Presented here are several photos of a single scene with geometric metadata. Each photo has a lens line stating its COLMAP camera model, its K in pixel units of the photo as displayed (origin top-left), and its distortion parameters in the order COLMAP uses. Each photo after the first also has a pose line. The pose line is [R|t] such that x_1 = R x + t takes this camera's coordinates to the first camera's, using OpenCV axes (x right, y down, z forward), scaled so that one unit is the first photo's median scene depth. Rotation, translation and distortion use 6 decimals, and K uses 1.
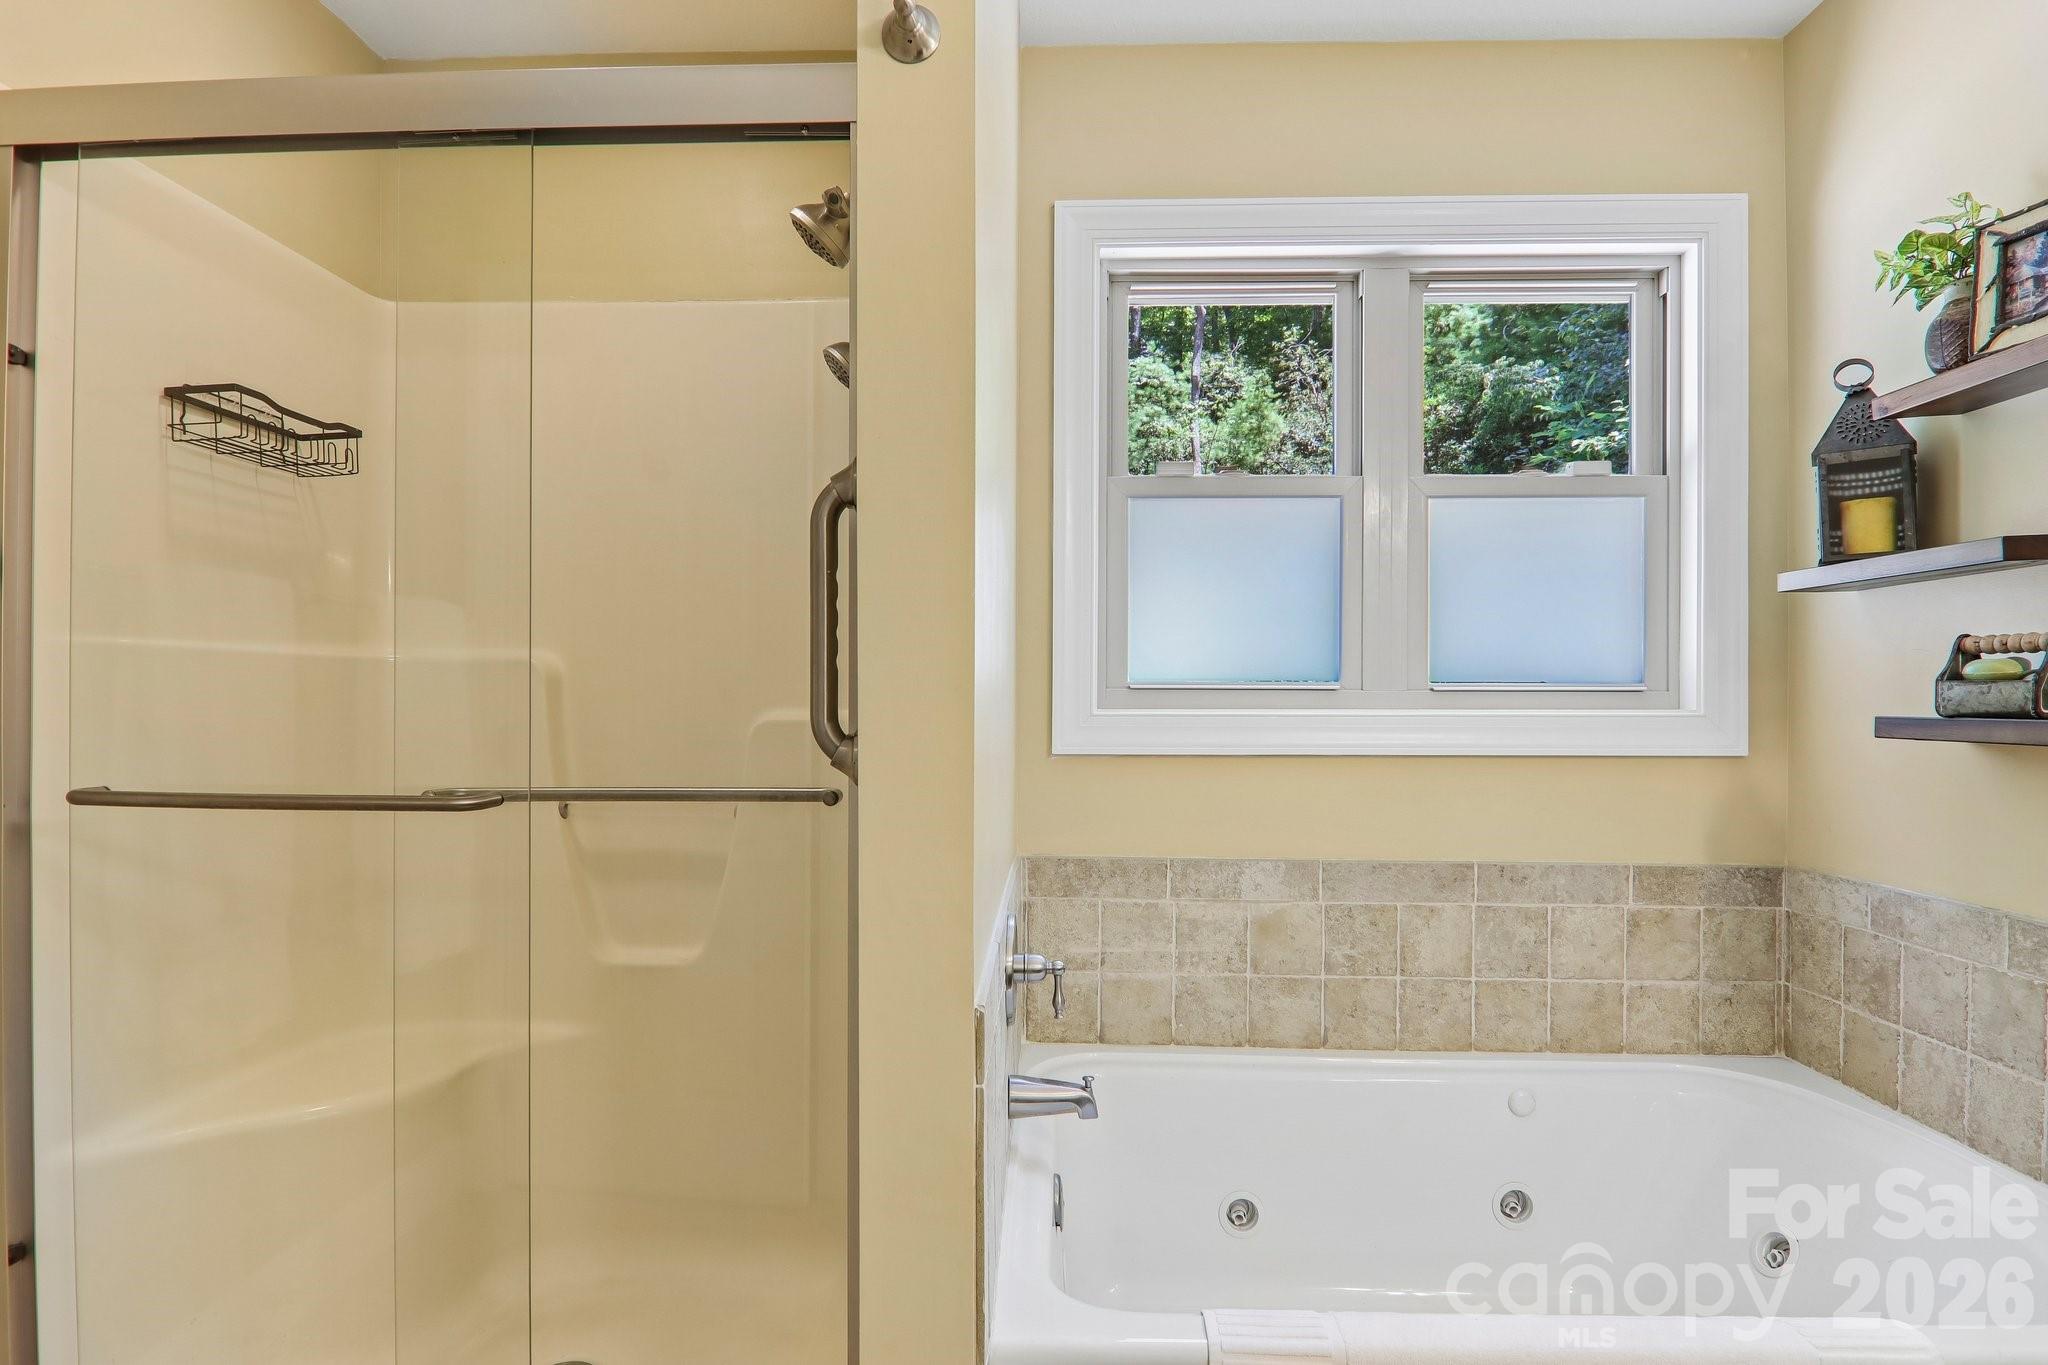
lens RADIAL K [[1205.9, 0, 1025.6], [0, 1205.9, 753.6], [0, 0, 1]] dist [0.005328, -0.021488]
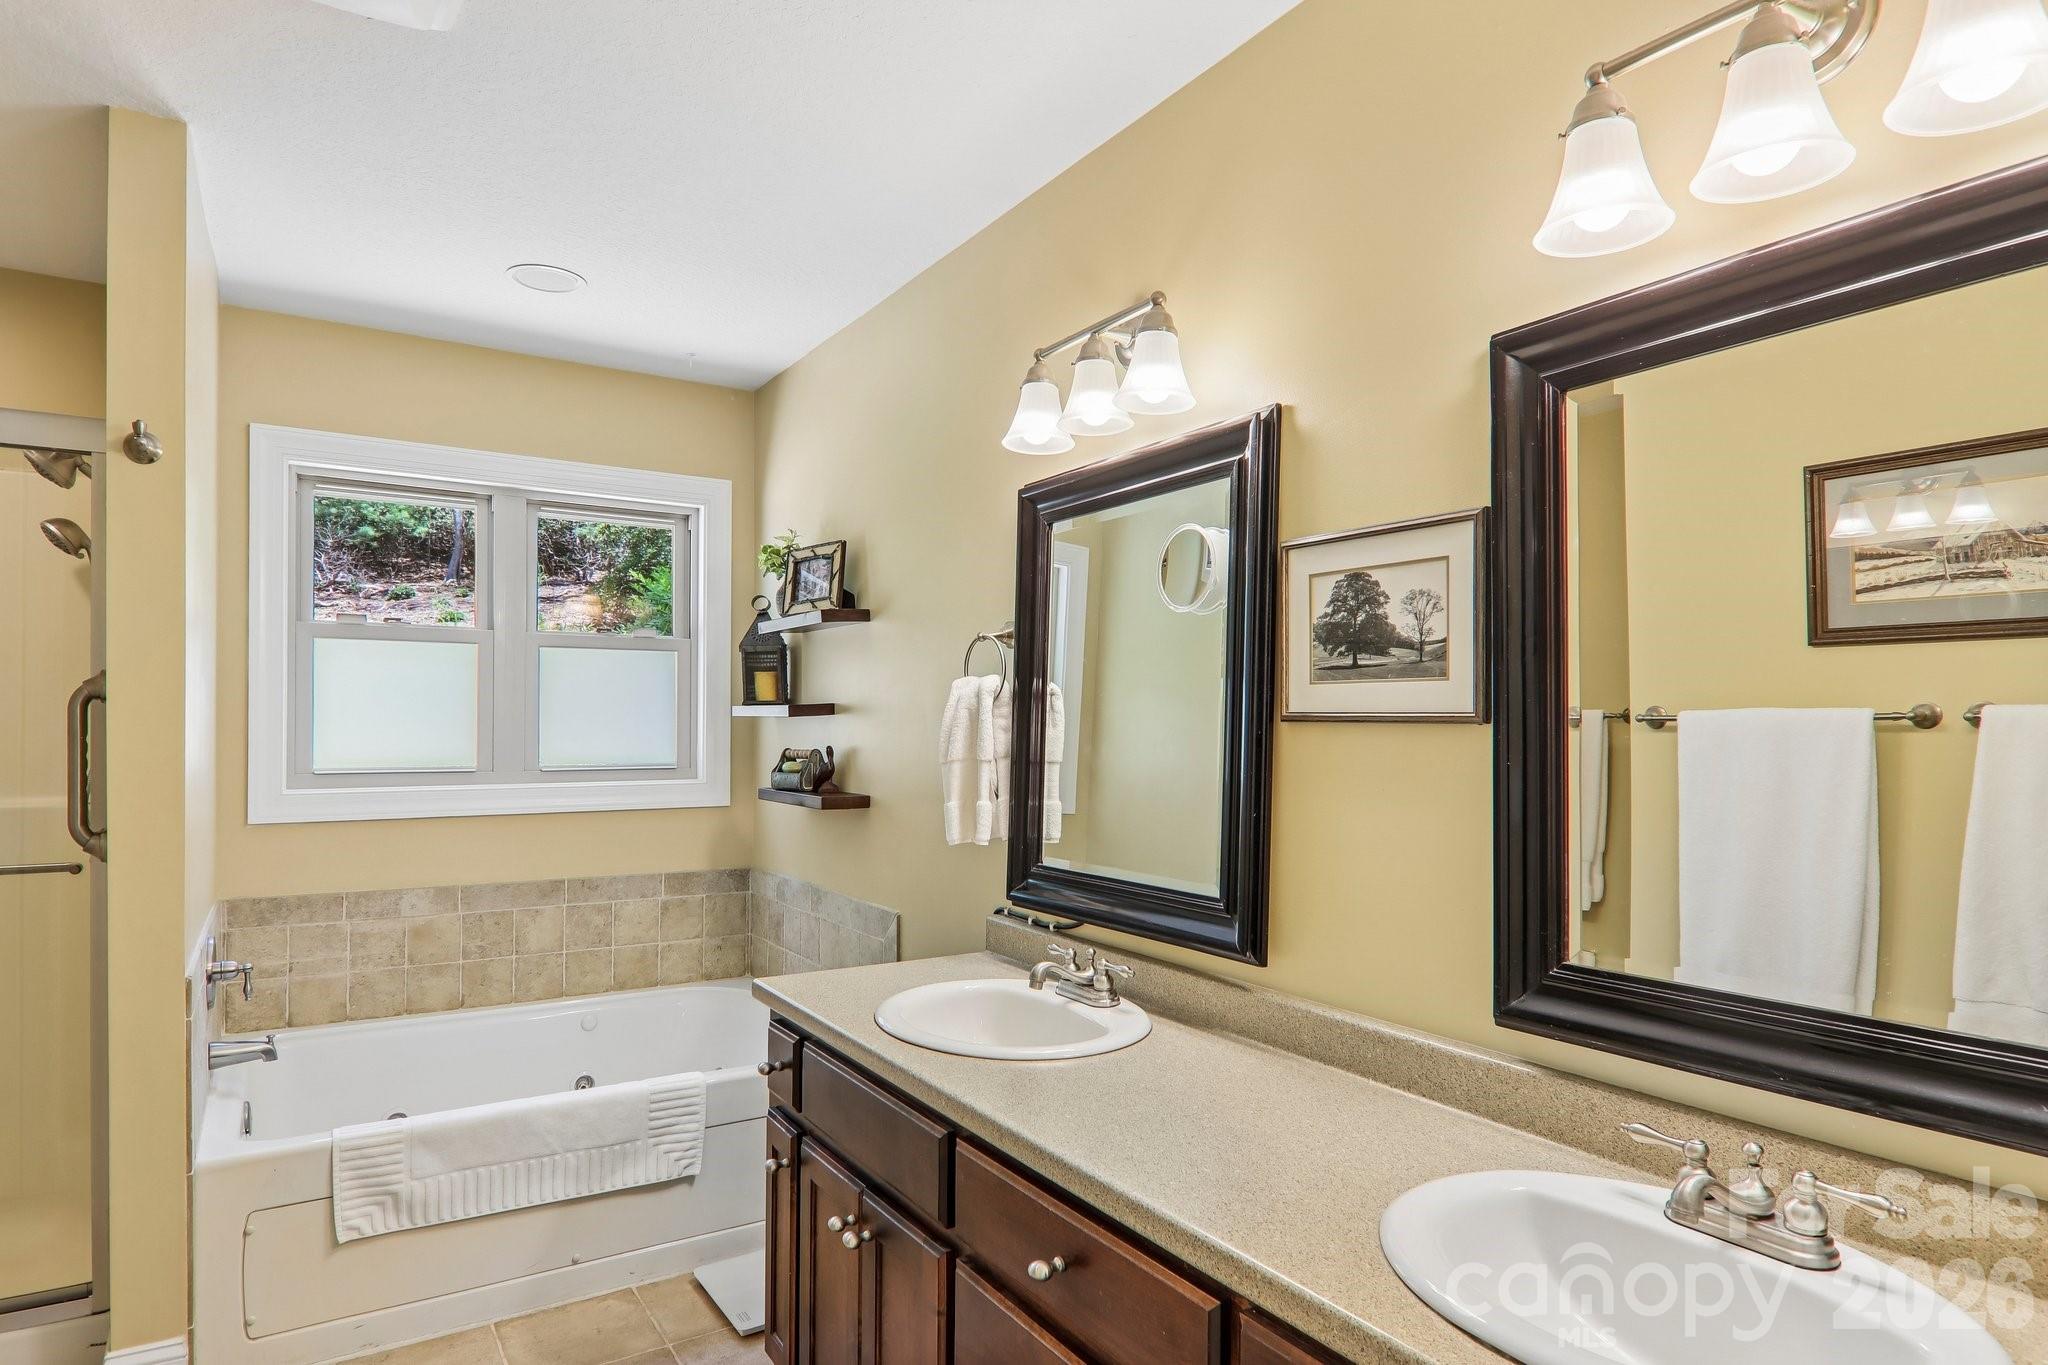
lens RADIAL K [[1166.2, 0, 1021.7], [0, 1166.2, 726.0], [0, 0, 1]] dist [0.053445, -0.055421]
pose [[0.833957, -0.002378, 0.551824, 0.015422], [0.027097, 0.998961, -0.036646, -0.039808], [-0.551163, 0.045514, 0.833155, -0.653758]]
